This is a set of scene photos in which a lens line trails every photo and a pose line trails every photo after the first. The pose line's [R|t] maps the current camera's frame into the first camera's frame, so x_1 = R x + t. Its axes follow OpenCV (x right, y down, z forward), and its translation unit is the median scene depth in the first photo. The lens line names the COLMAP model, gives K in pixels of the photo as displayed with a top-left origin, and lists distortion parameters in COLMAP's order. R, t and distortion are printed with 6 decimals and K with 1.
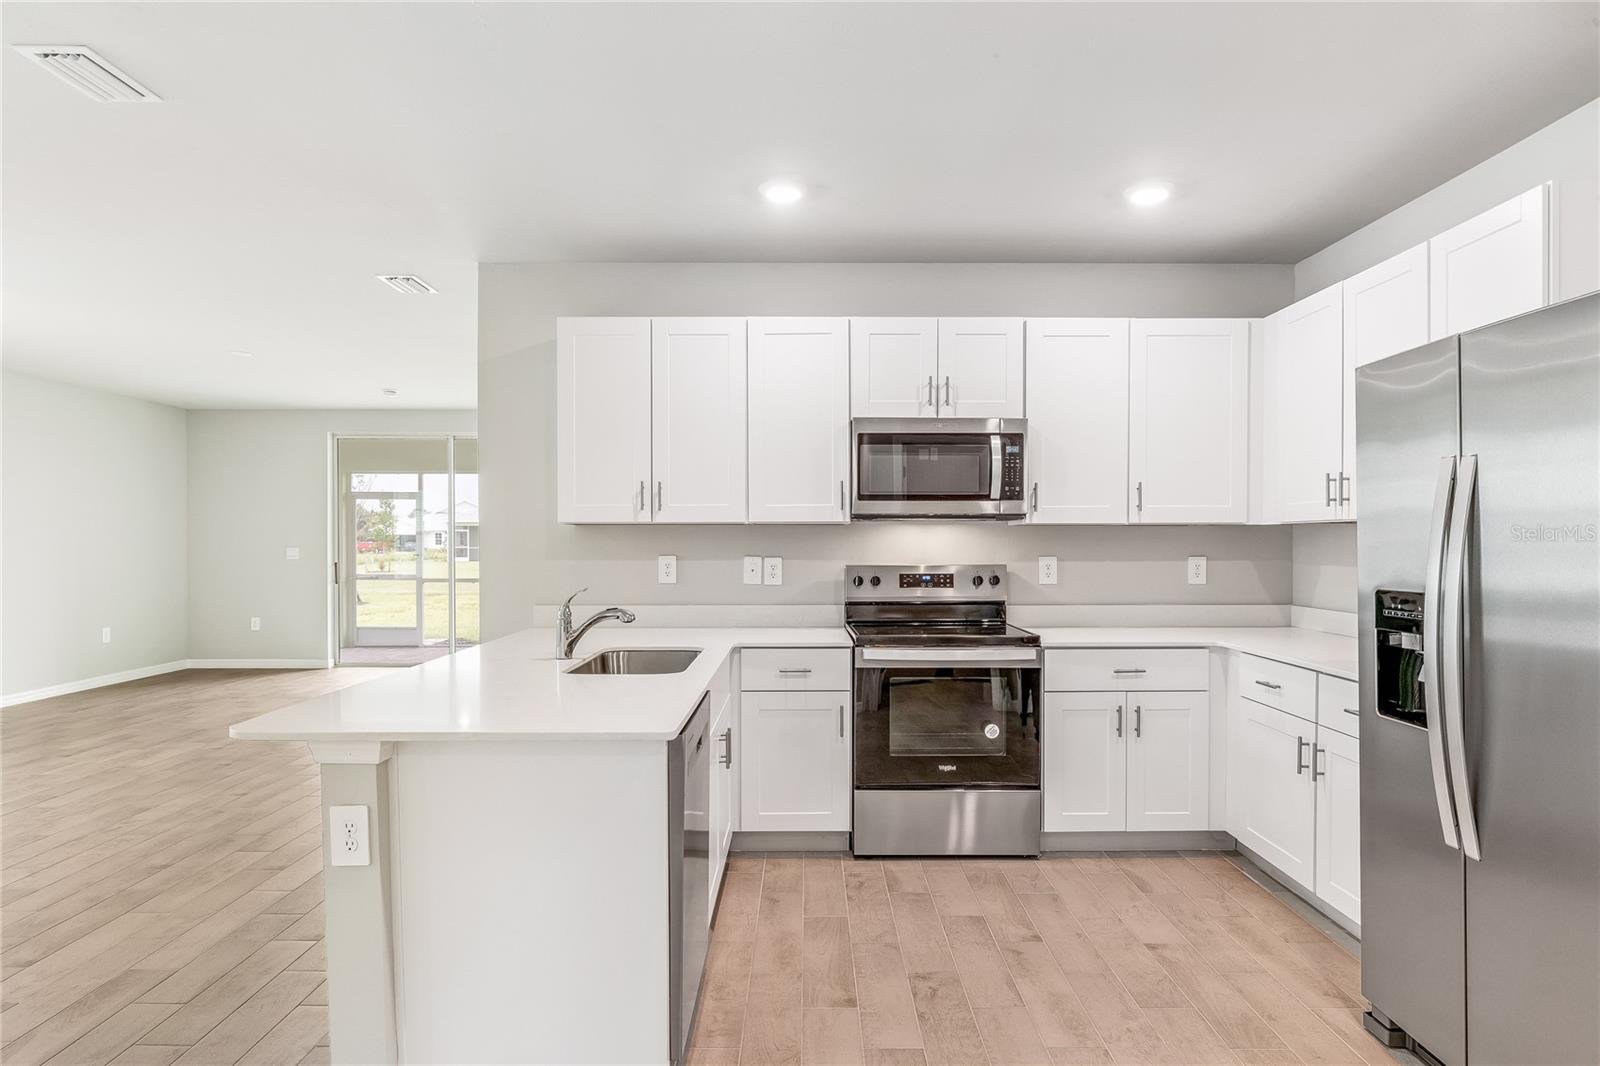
lens RADIAL K [[883.3, 0, 798.5], [0, 883.3, 554.0], [0, 0, 1]] dist [-0.005377, -0.002862]
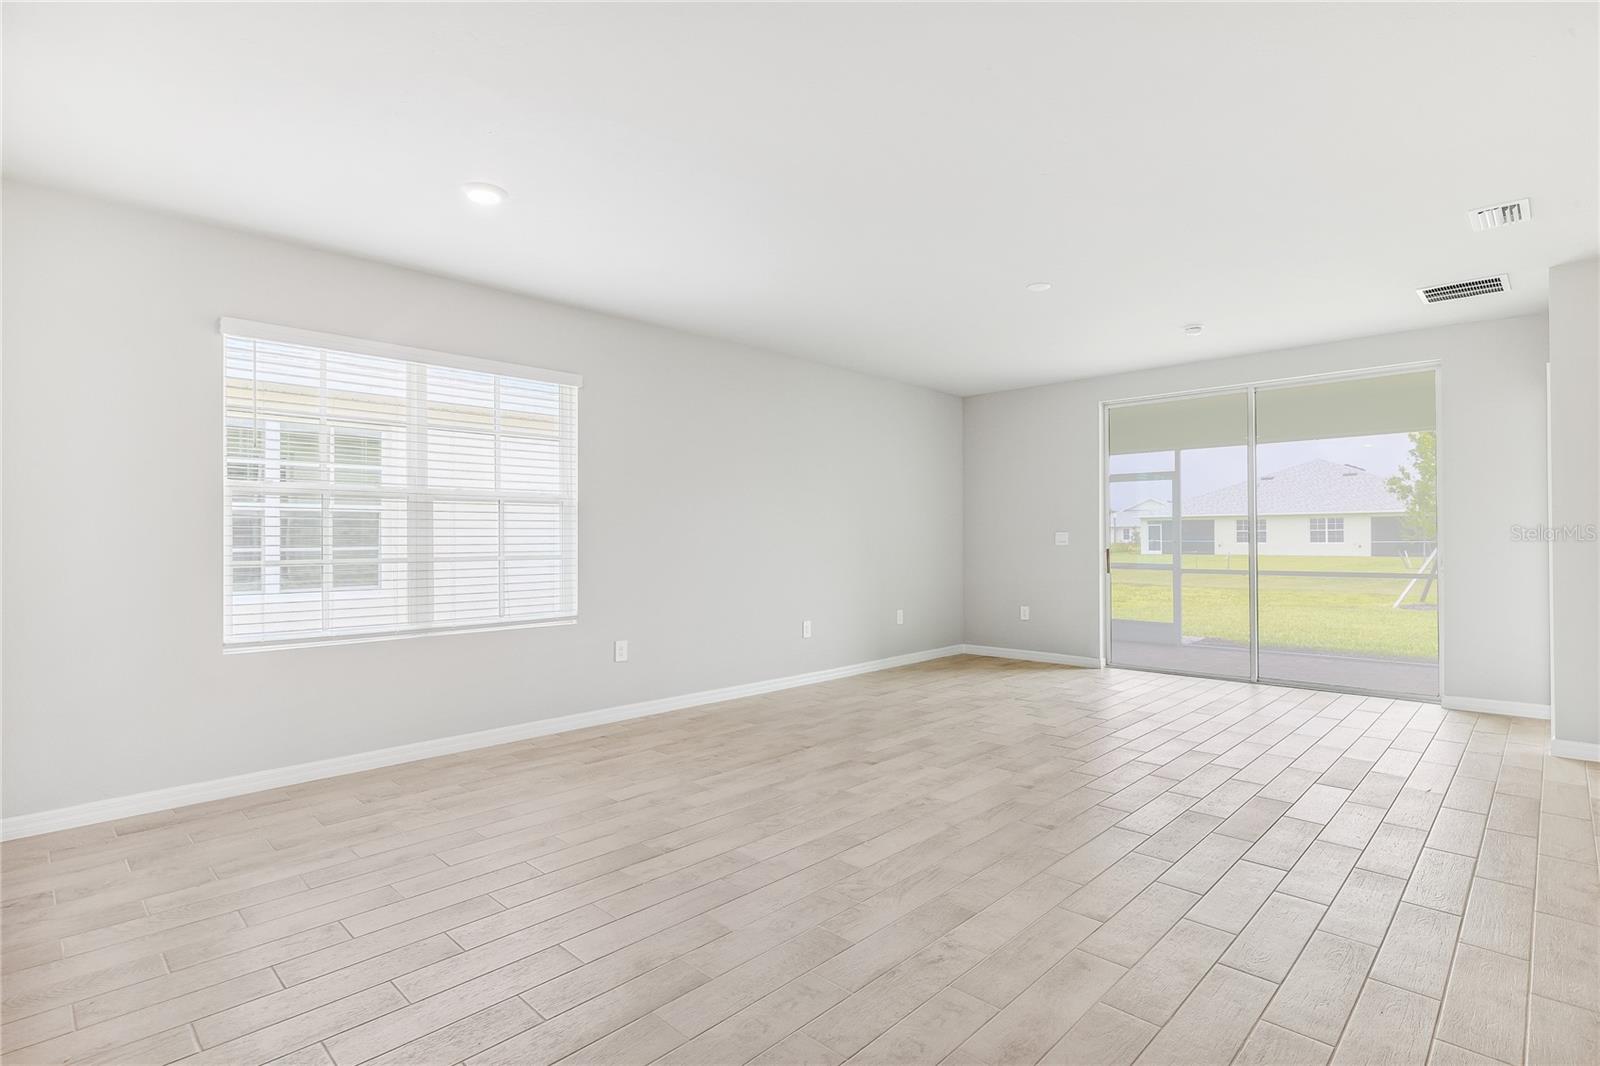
lens RADIAL K [[777.3, 0, 802.0], [0, 777.3, 530.5], [0, 0, 1]] dist [-0.006724, 0.002165]
pose [[0.712033, -0.012912, -0.702027, -0.198163], [-0.002953, 0.999767, -0.021383, 0.009227], [0.702139, 0.017298, 0.711829, 0.233806]]
